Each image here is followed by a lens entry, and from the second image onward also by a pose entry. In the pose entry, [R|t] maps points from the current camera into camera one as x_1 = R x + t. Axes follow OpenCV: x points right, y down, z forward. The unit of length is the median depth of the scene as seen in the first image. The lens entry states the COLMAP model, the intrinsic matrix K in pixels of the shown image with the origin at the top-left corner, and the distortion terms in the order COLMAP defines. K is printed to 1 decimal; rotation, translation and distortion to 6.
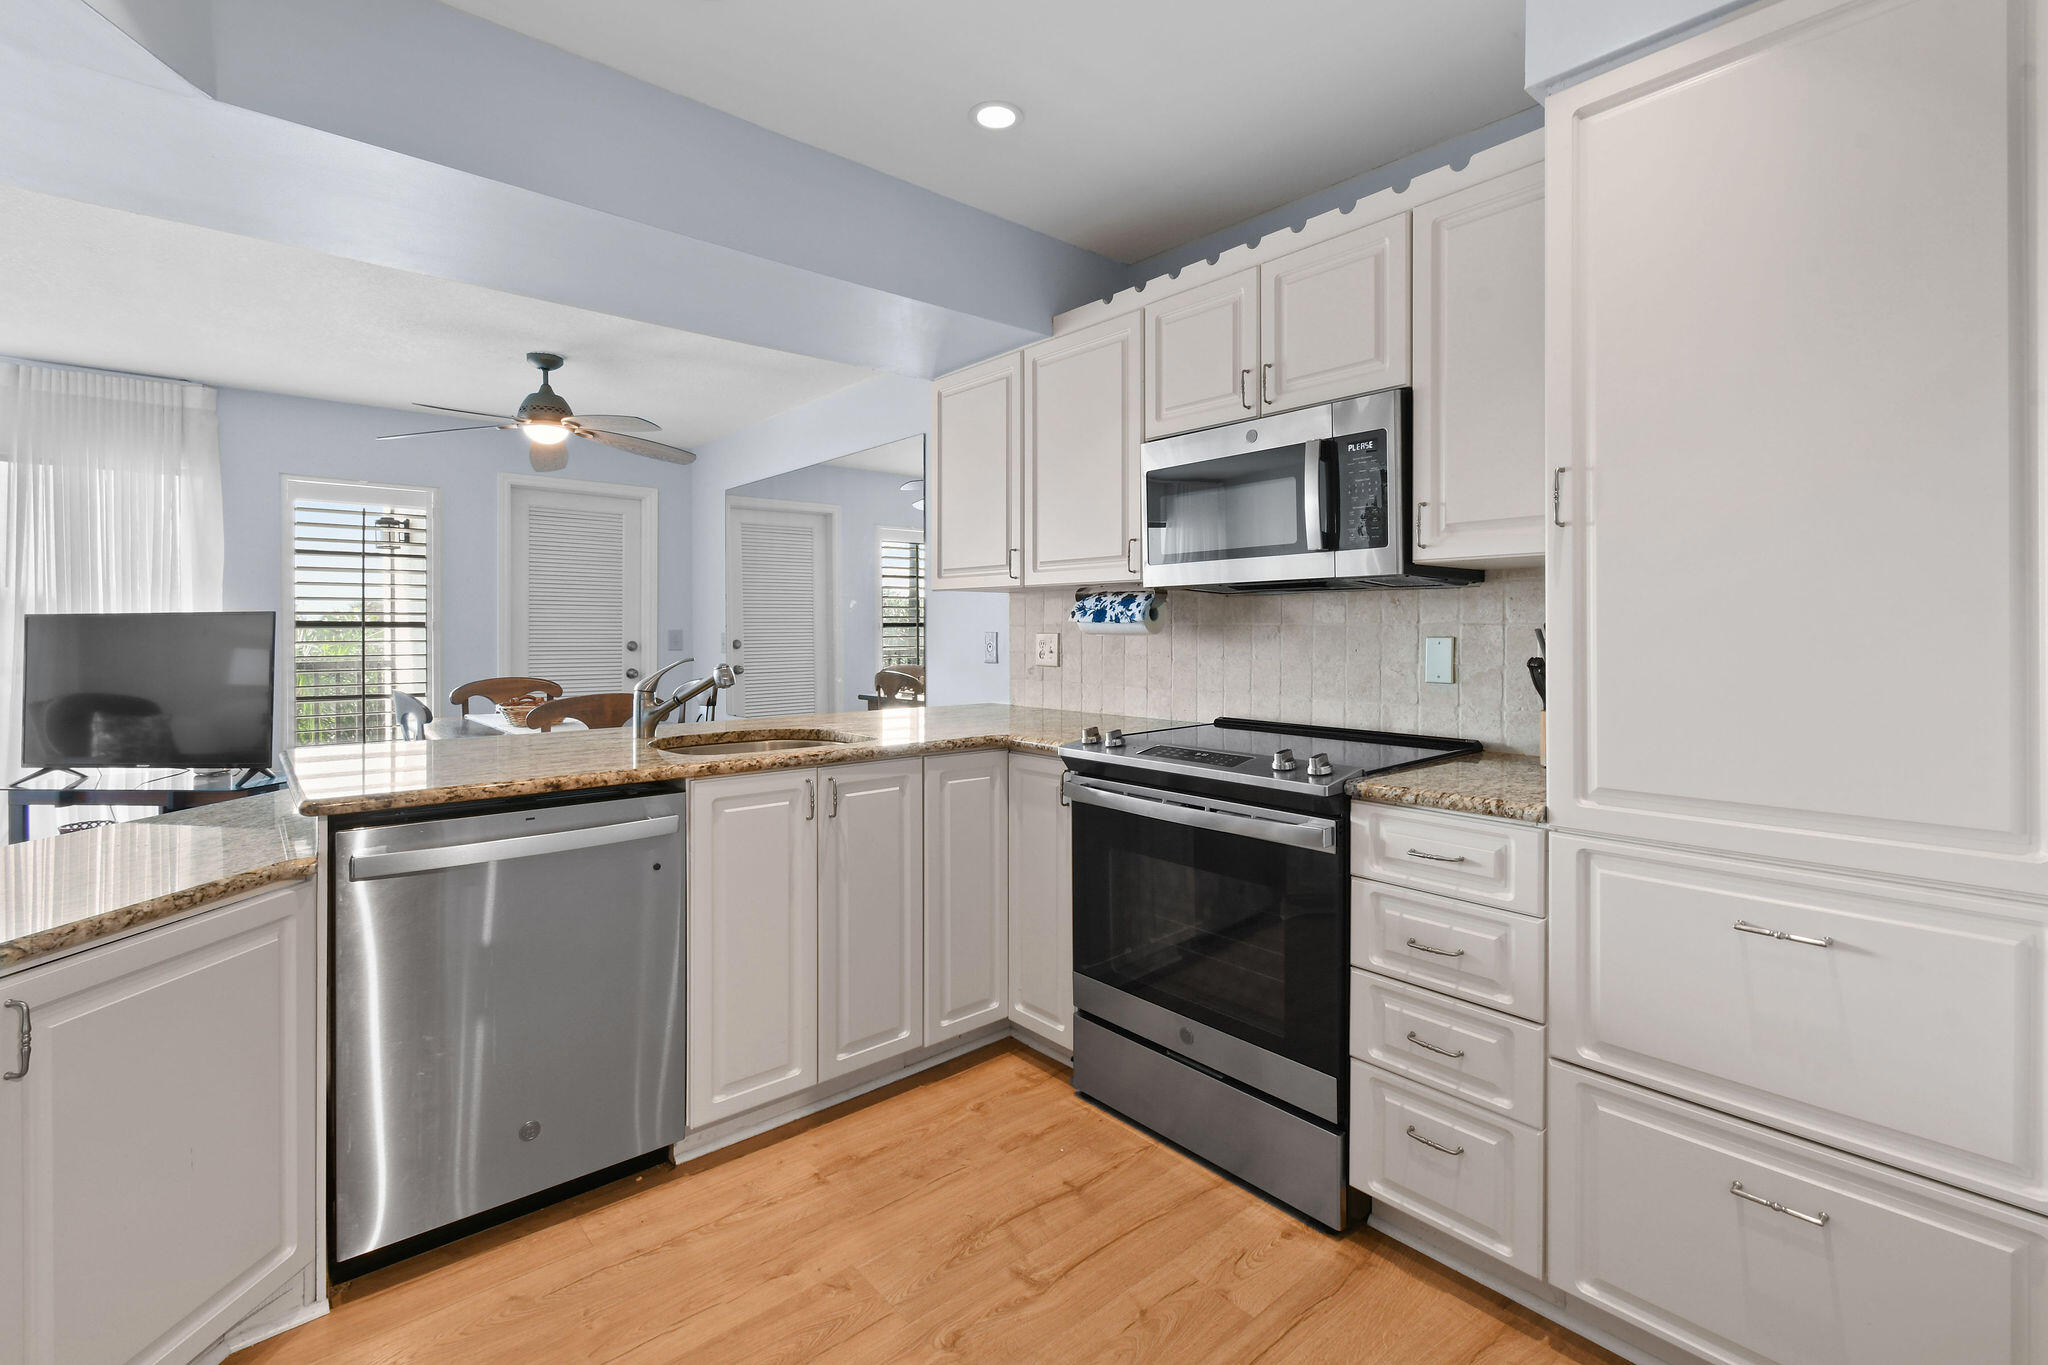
lens RADIAL K [[912.6, 0, 1033.6], [0, 912.6, 629.7], [0, 0, 1]] dist [0.002249, 0.000300]
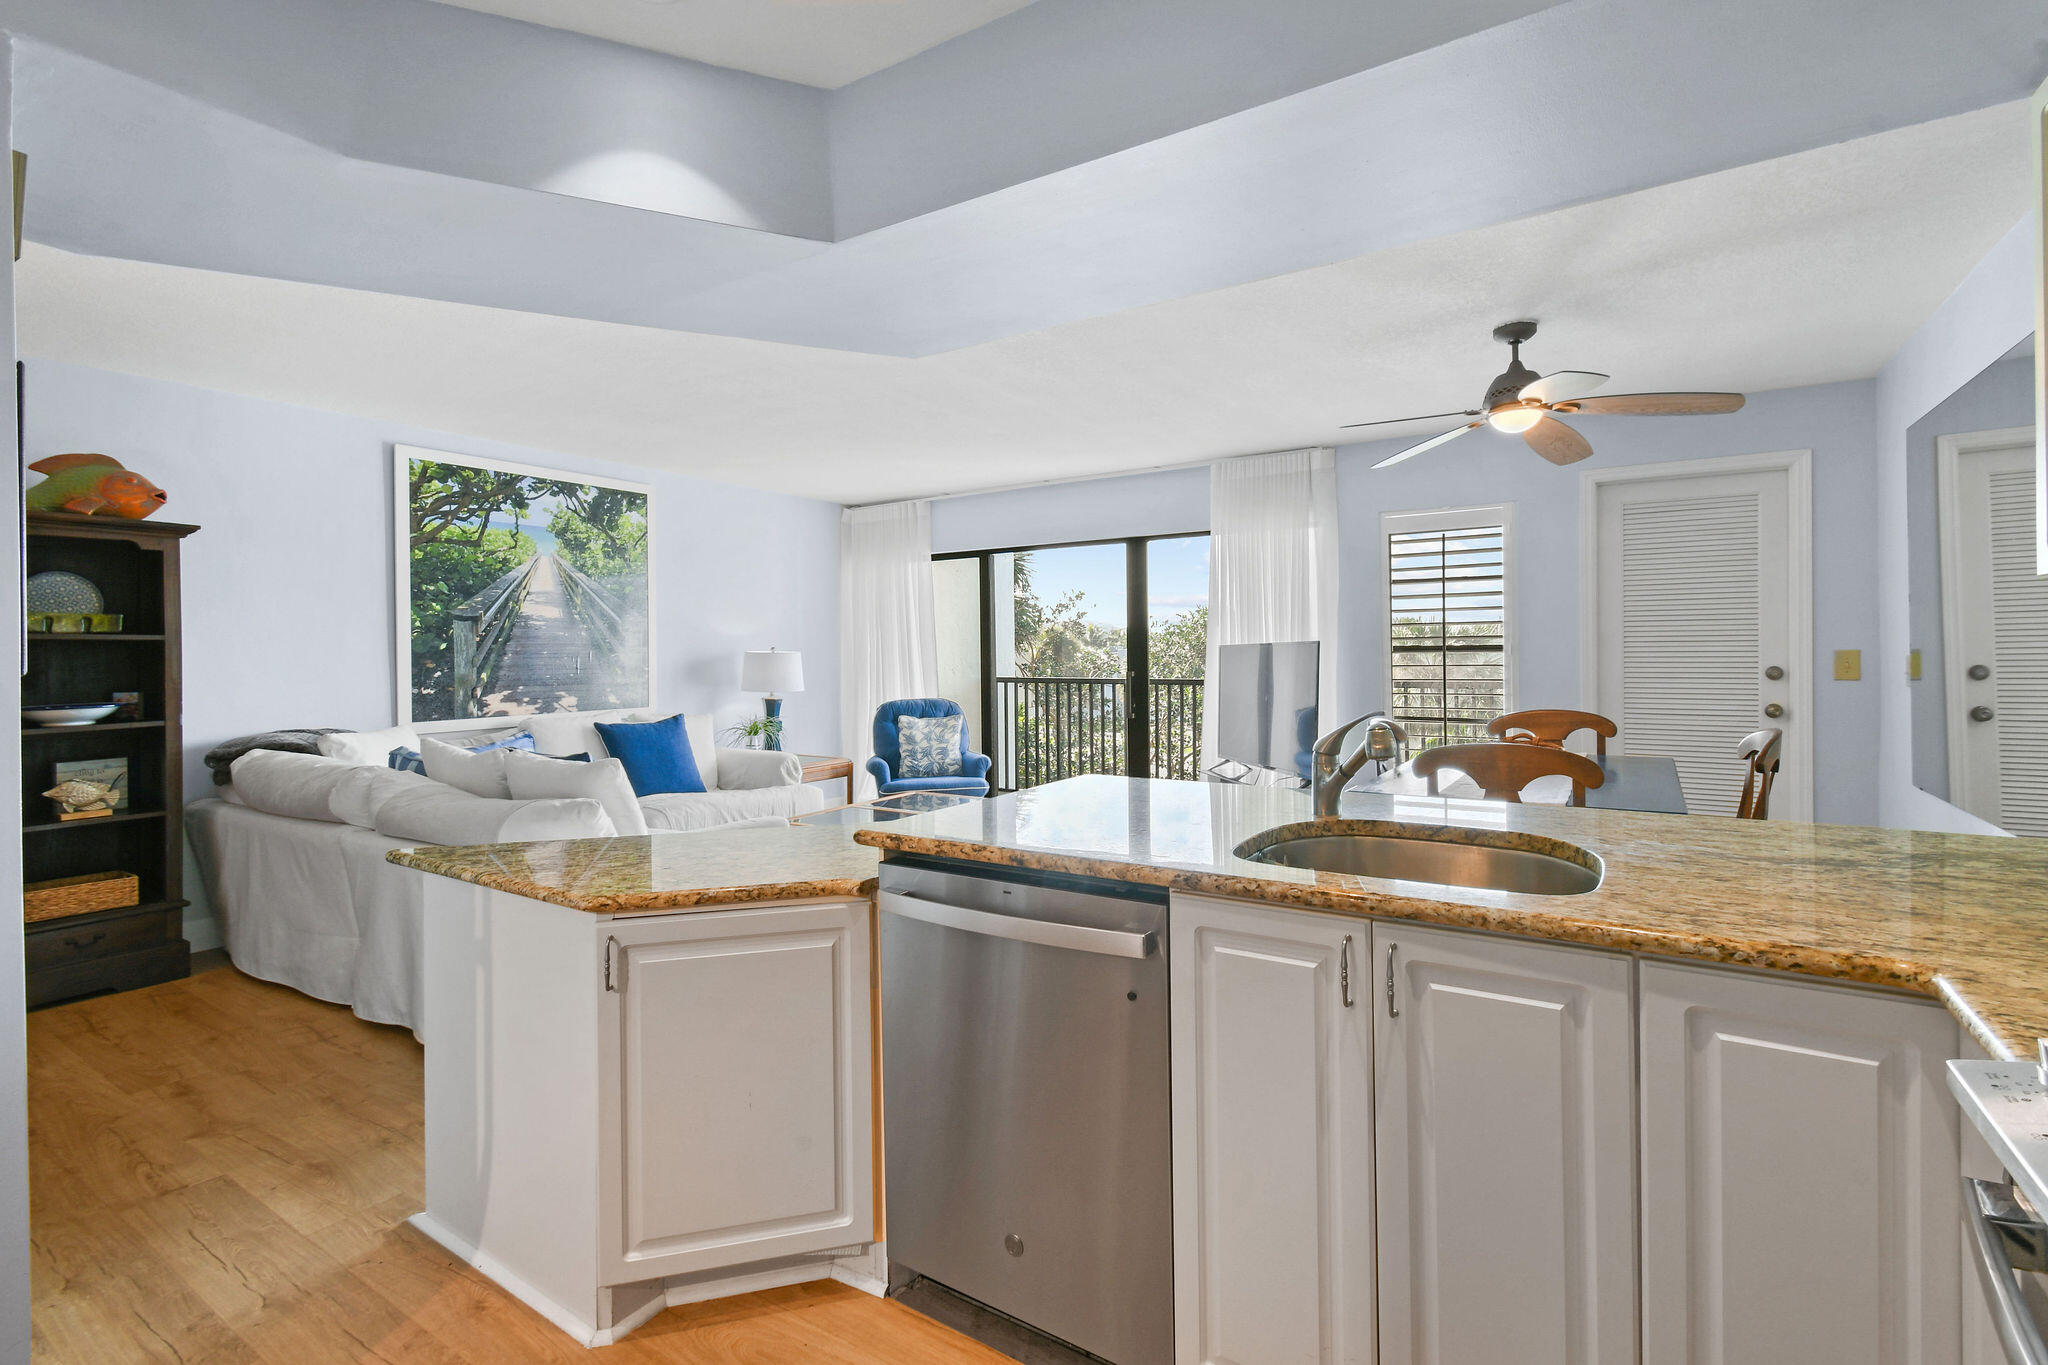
lens RADIAL K [[918.9, 0, 1030.7], [0, 918.9, 655.1], [0, 0, 1]] dist [0.000553, 0.000271]
pose [[0.297584, -0.001527, -0.954694, 0.195057], [0.013813, 0.999901, 0.002707, -0.015124], [0.954596, -0.013993, 0.297576, 0.497178]]
